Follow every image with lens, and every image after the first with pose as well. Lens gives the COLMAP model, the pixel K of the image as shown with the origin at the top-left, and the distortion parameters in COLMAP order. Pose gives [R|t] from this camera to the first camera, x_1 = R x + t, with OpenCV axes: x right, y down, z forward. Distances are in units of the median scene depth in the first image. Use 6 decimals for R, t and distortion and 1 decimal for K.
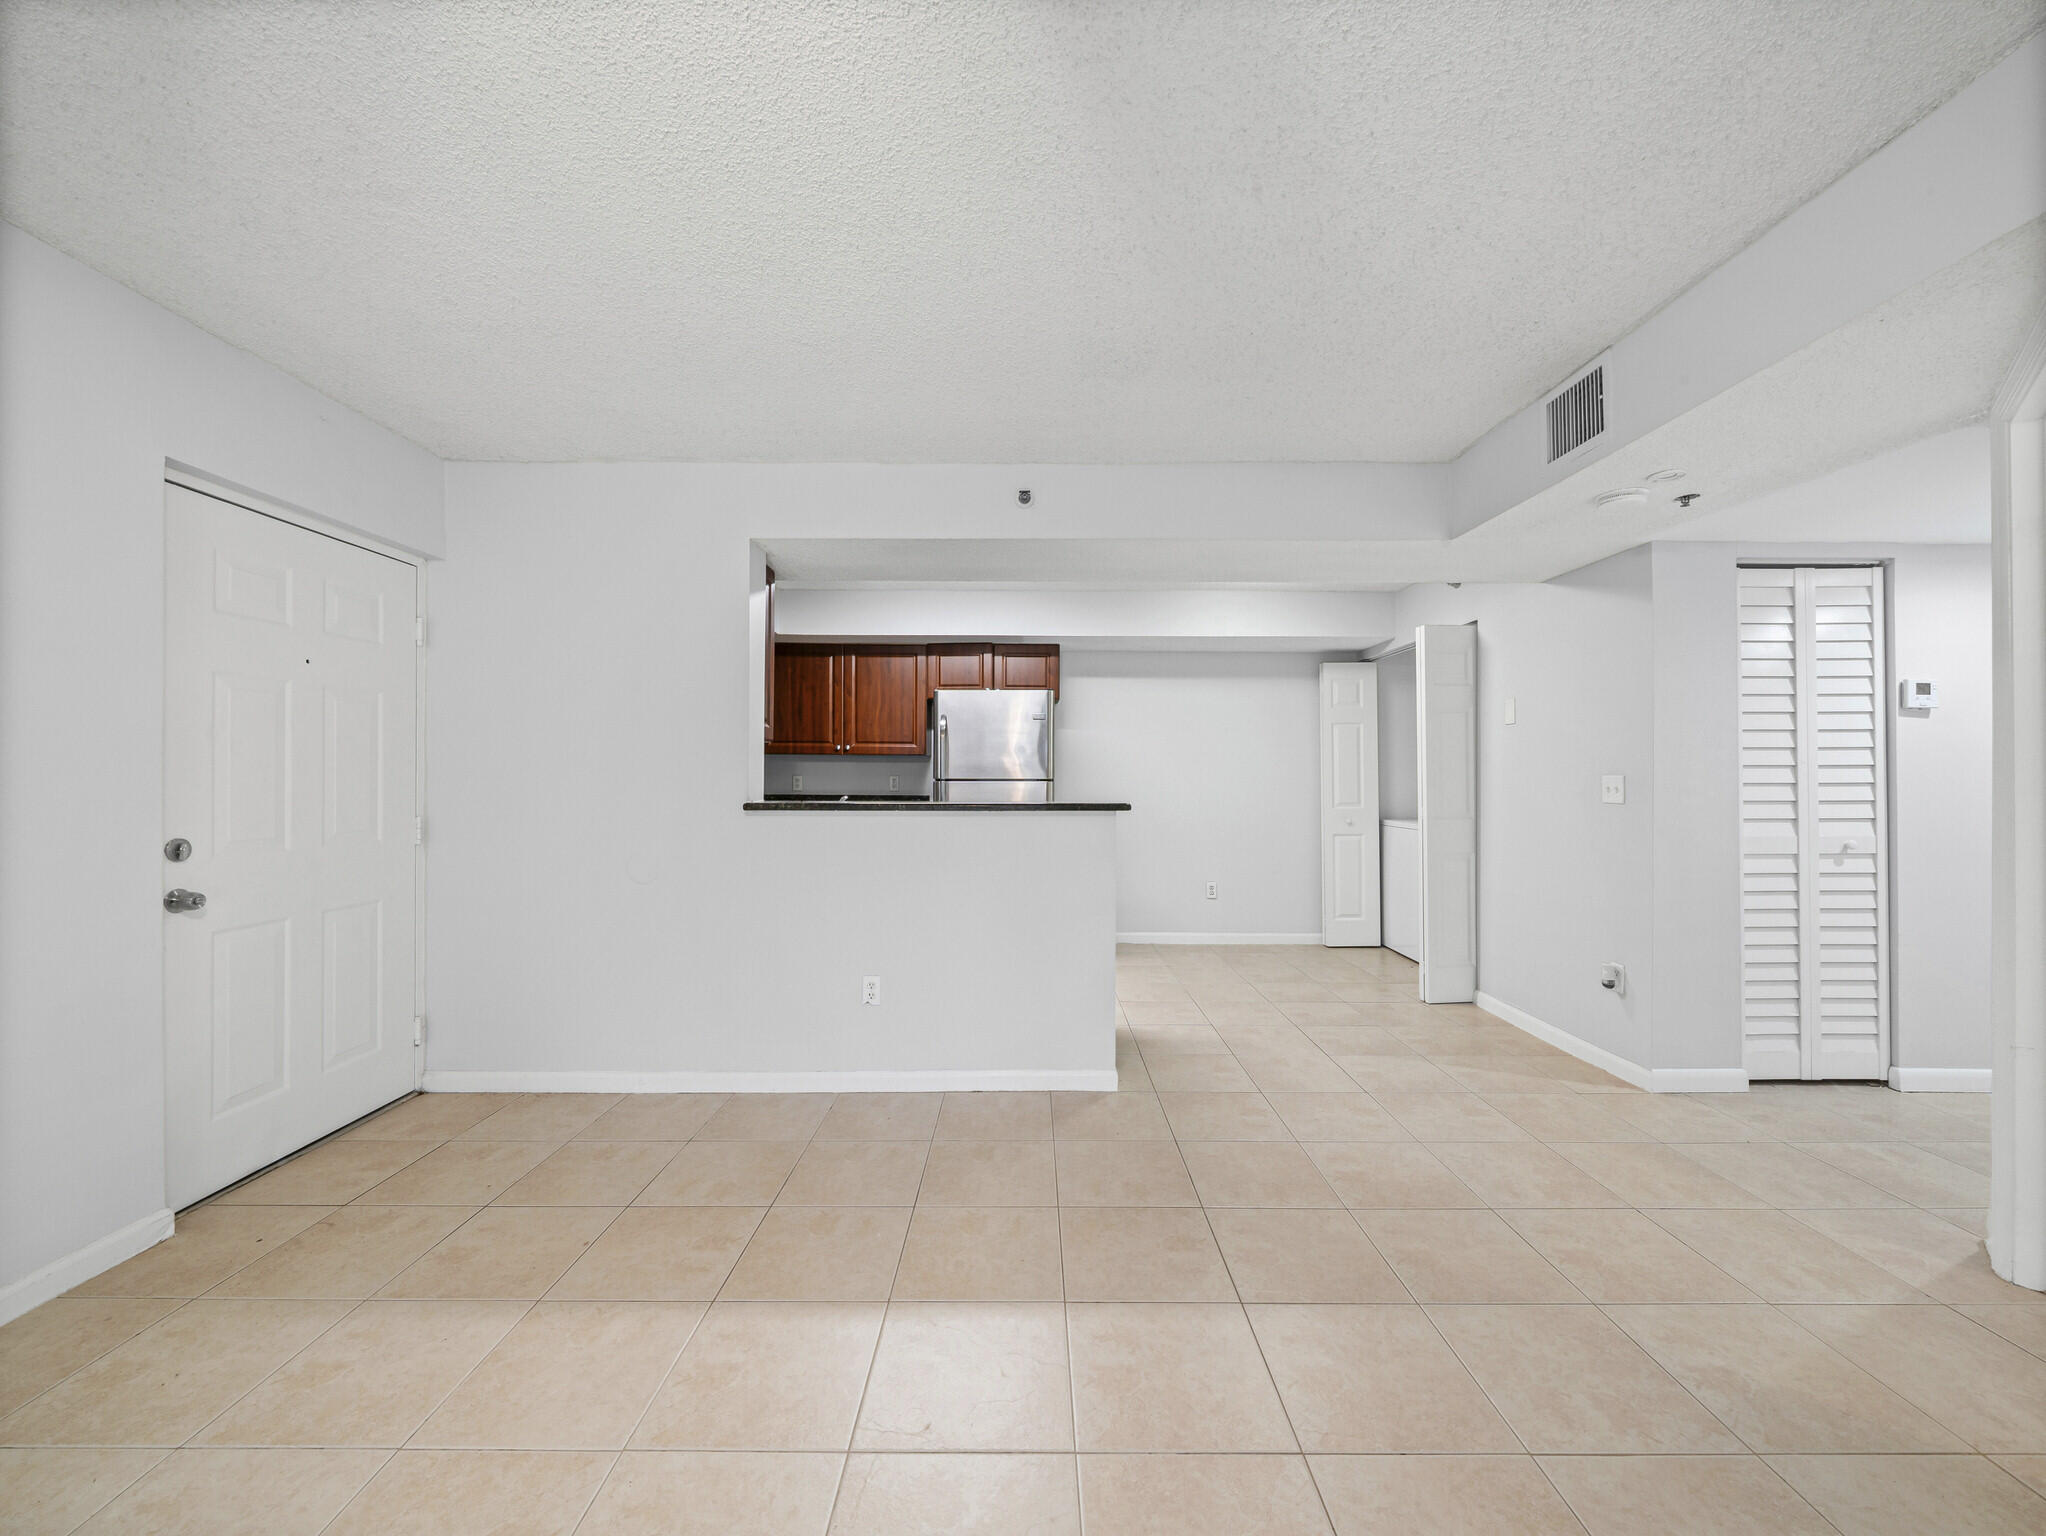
lens RADIAL K [[786.2, 0, 1023.7], [0, 786.2, 771.3], [0, 0, 1]] dist [-0.006277, -0.000798]
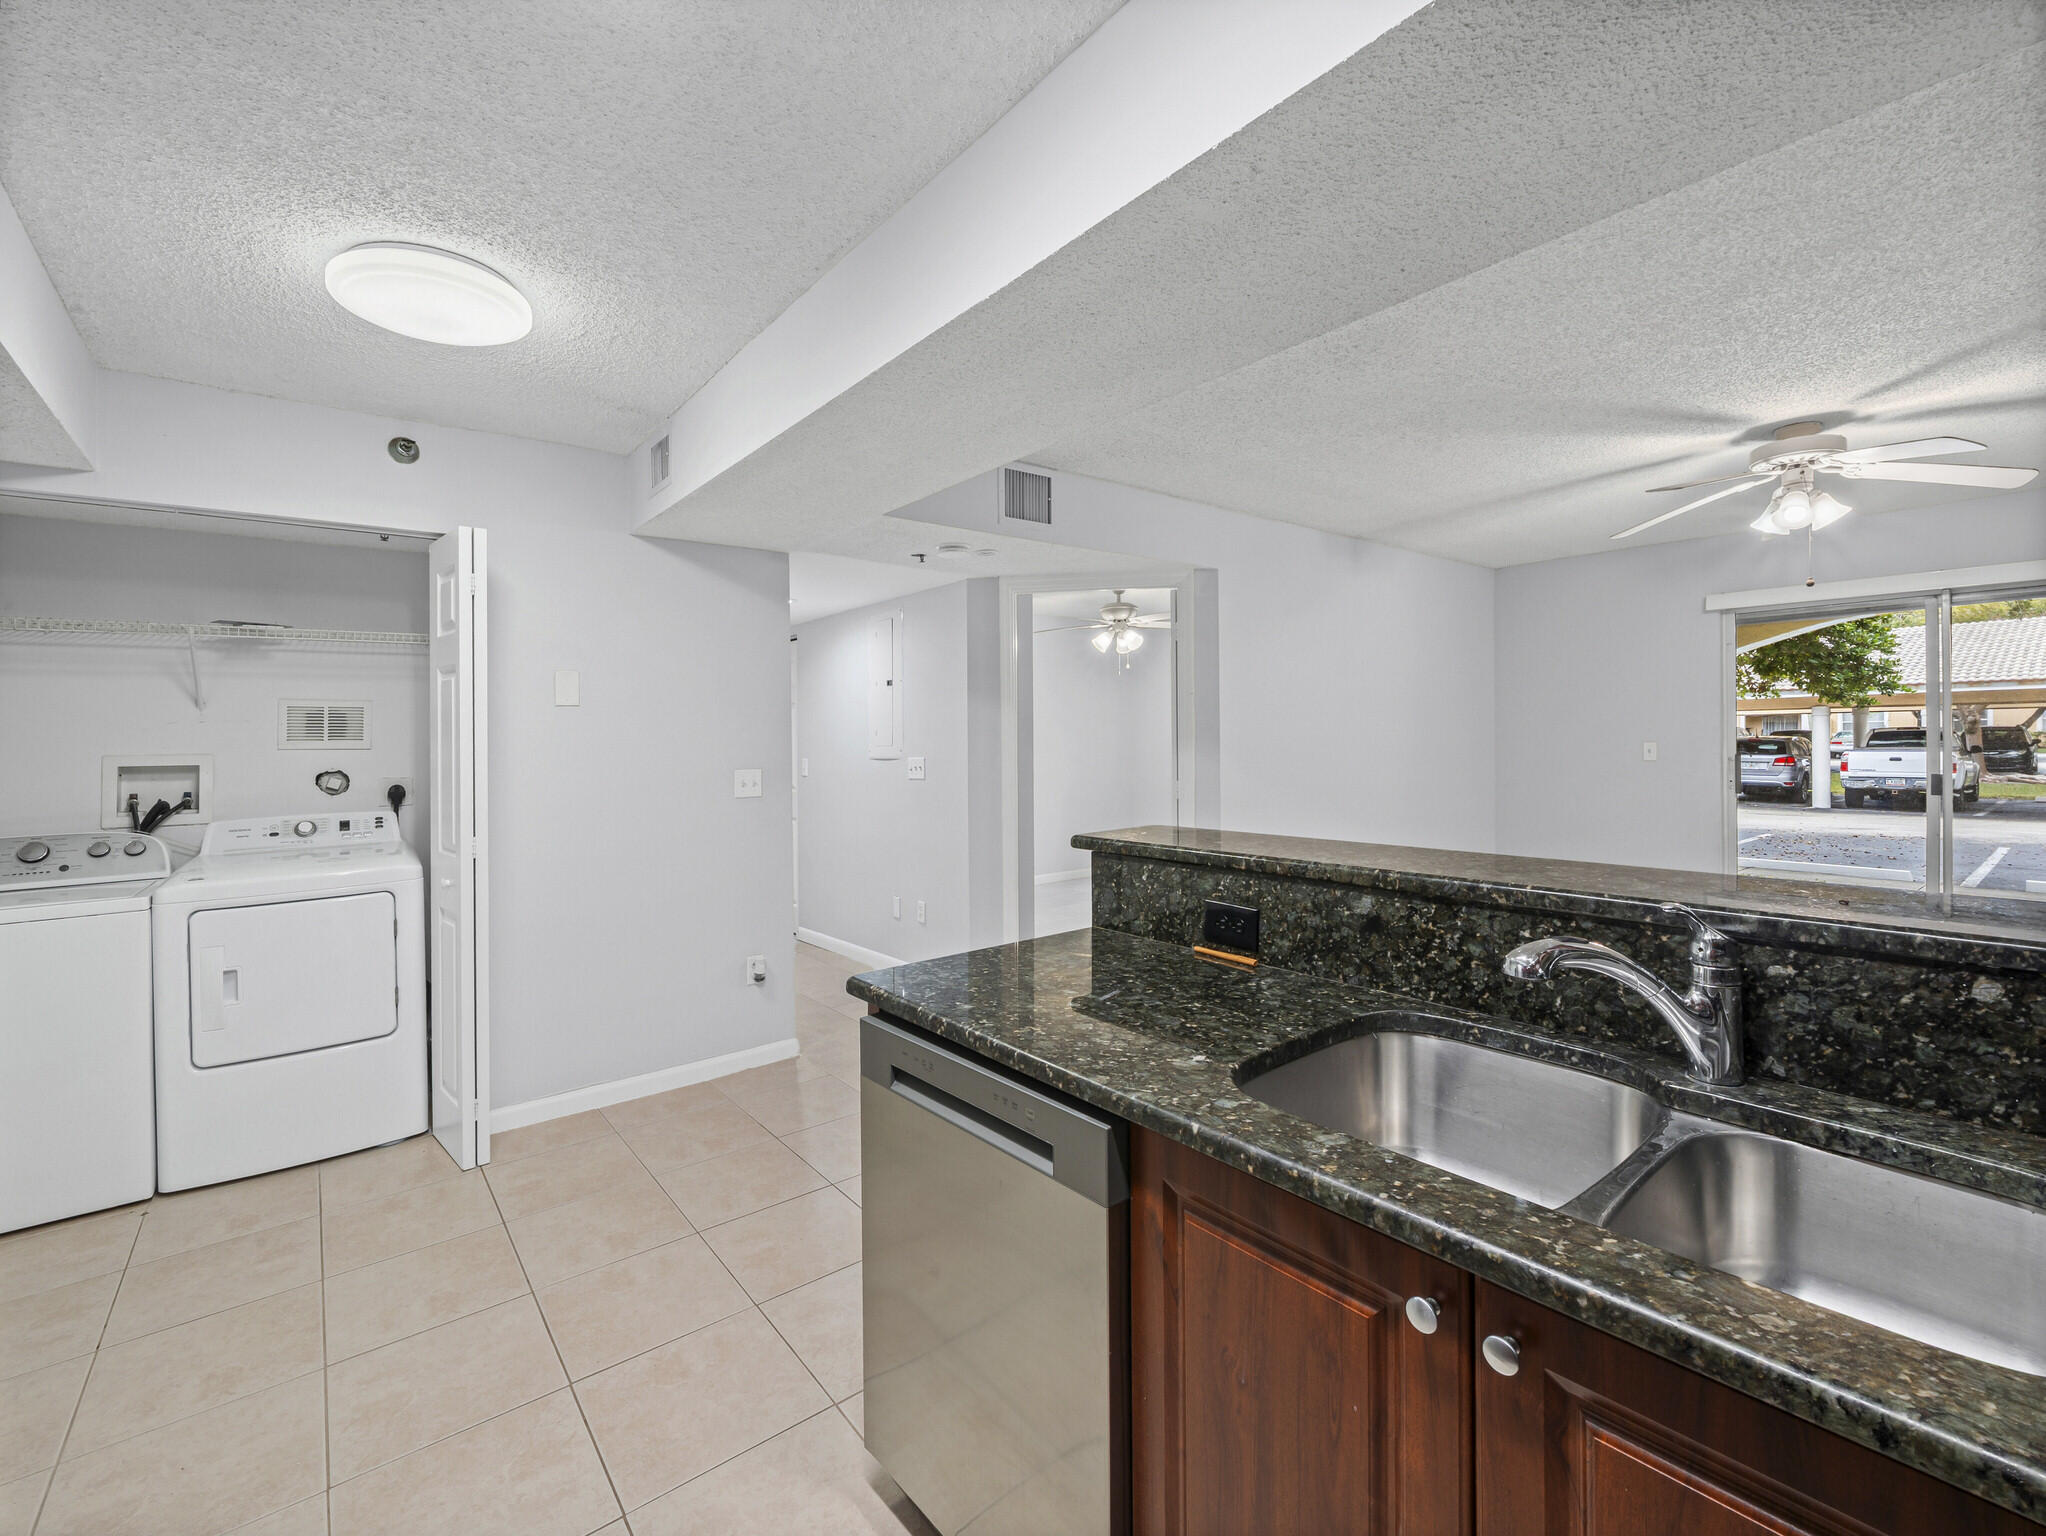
lens RADIAL K [[884.9, 0, 1014.6], [0, 884.9, 736.2], [0, 0, 1]] dist [-0.006827, 0.000662]
pose [[-0.622061, 0.011852, 0.782879, -0.349032], [0.012941, 0.999904, -0.004855, -0.029159], [-0.782862, 0.007111, -0.622155, 1.465753]]
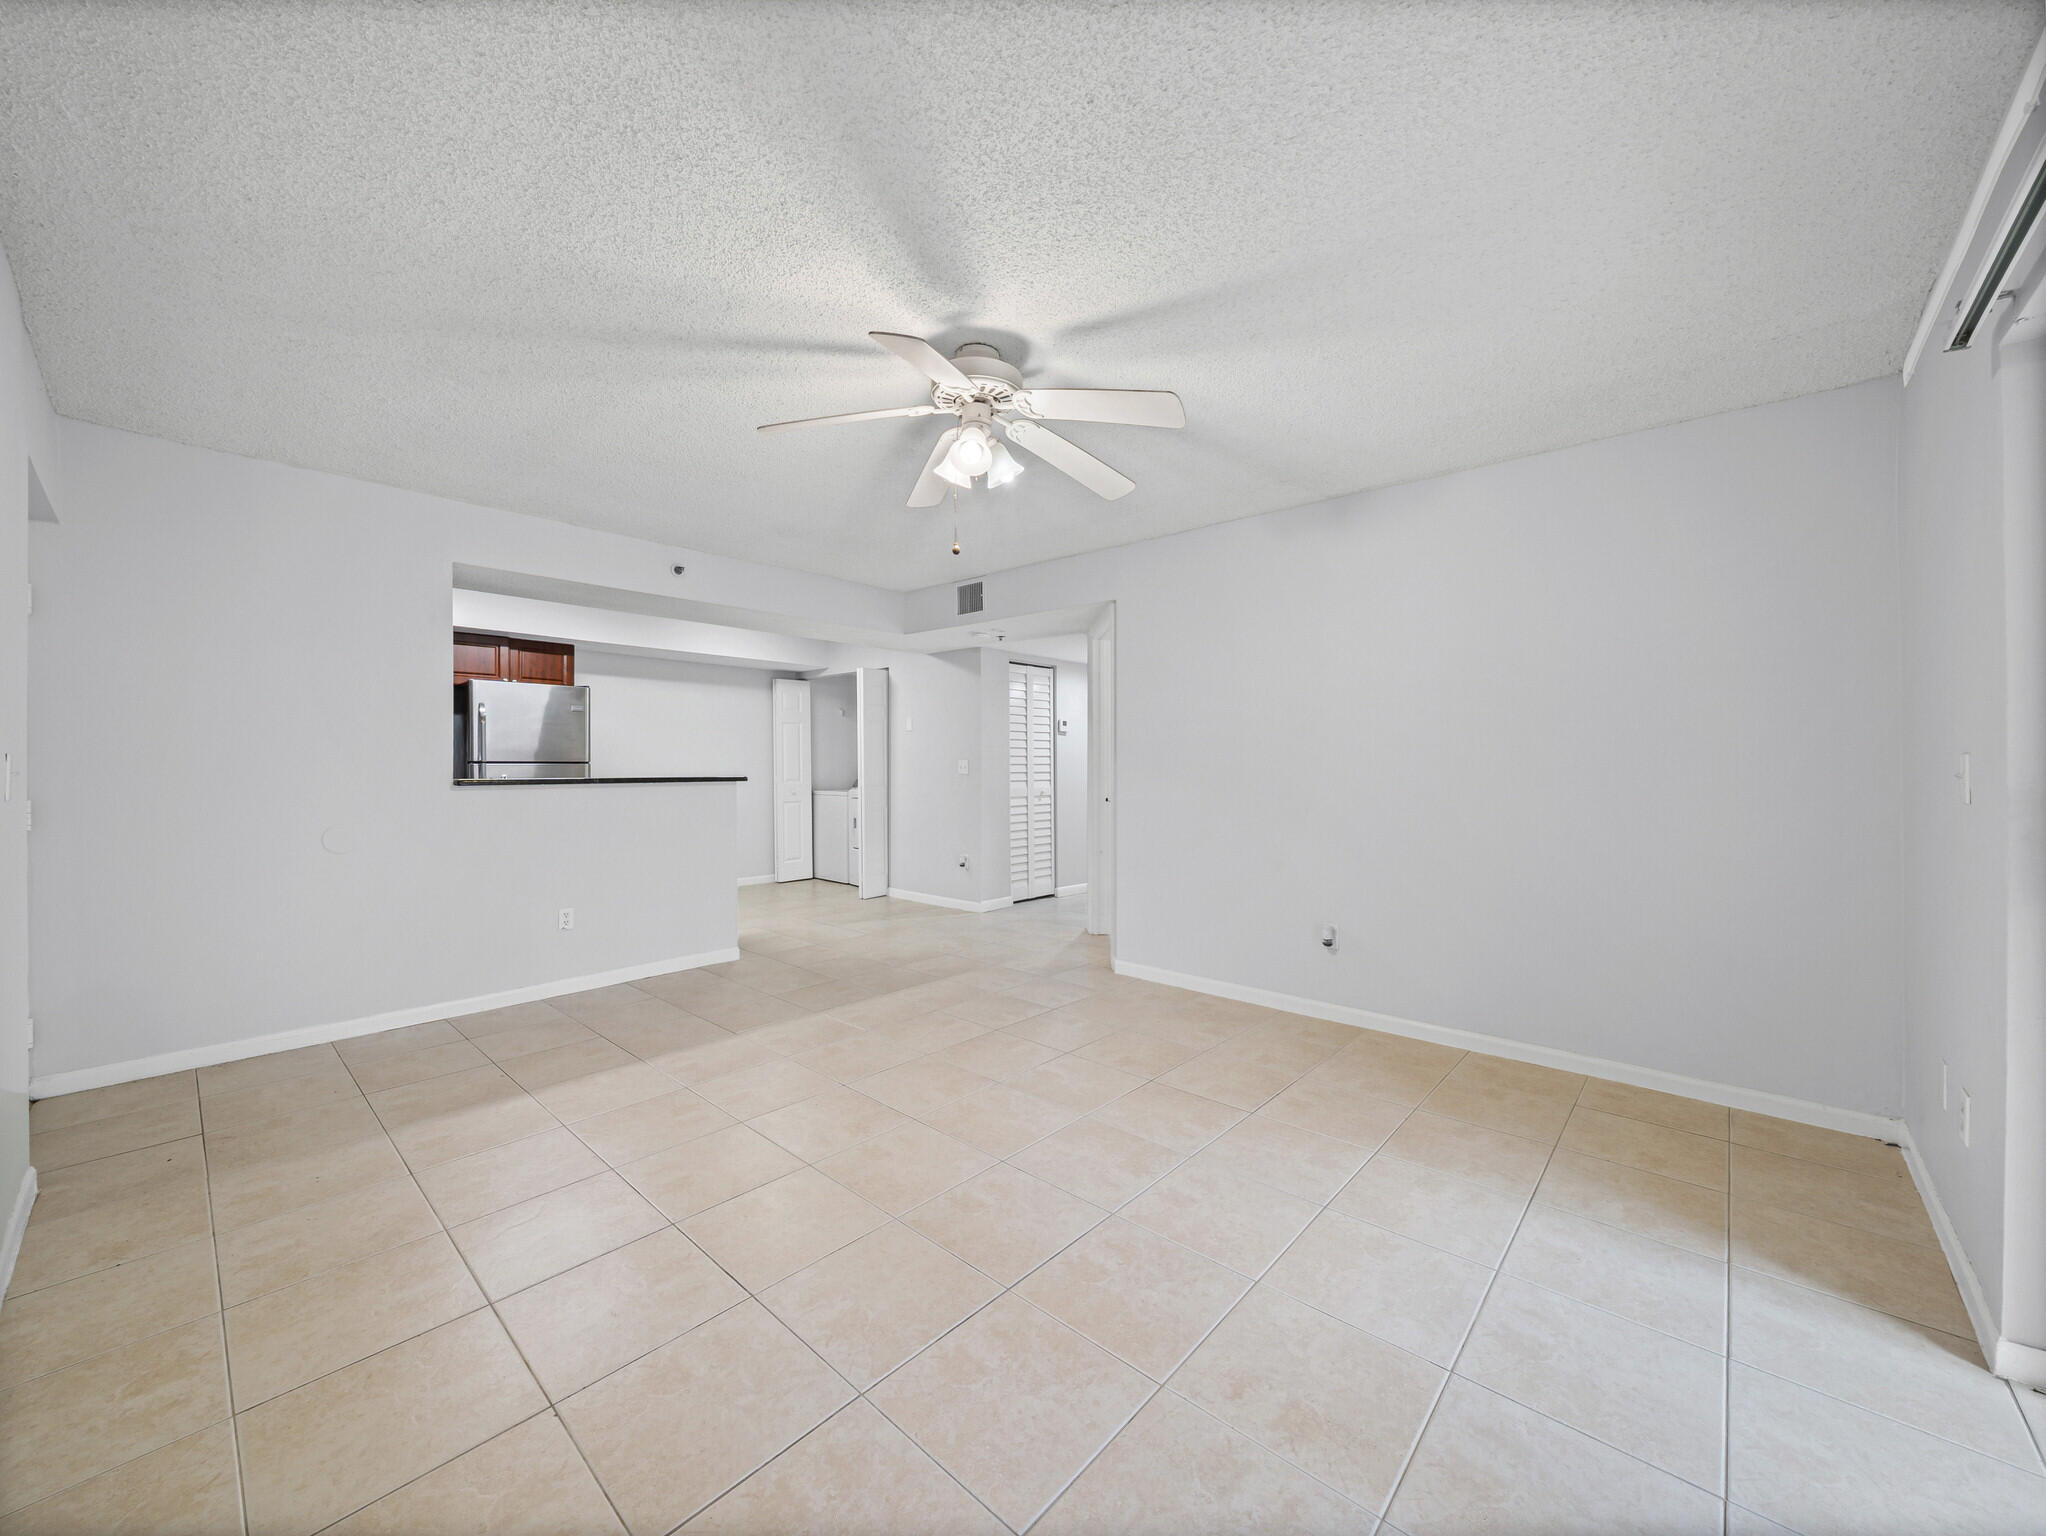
lens RADIAL K [[786.2, 0, 1027.0], [0, 786.2, 746.9], [0, 0, 1]] dist [-0.006277, -0.000798]
pose [[0.665589, 0.016020, 0.746147, -0.643358], [-0.007396, 0.999862, -0.014870, -0.000310], [-0.746282, 0.004378, 0.665615, -0.458393]]
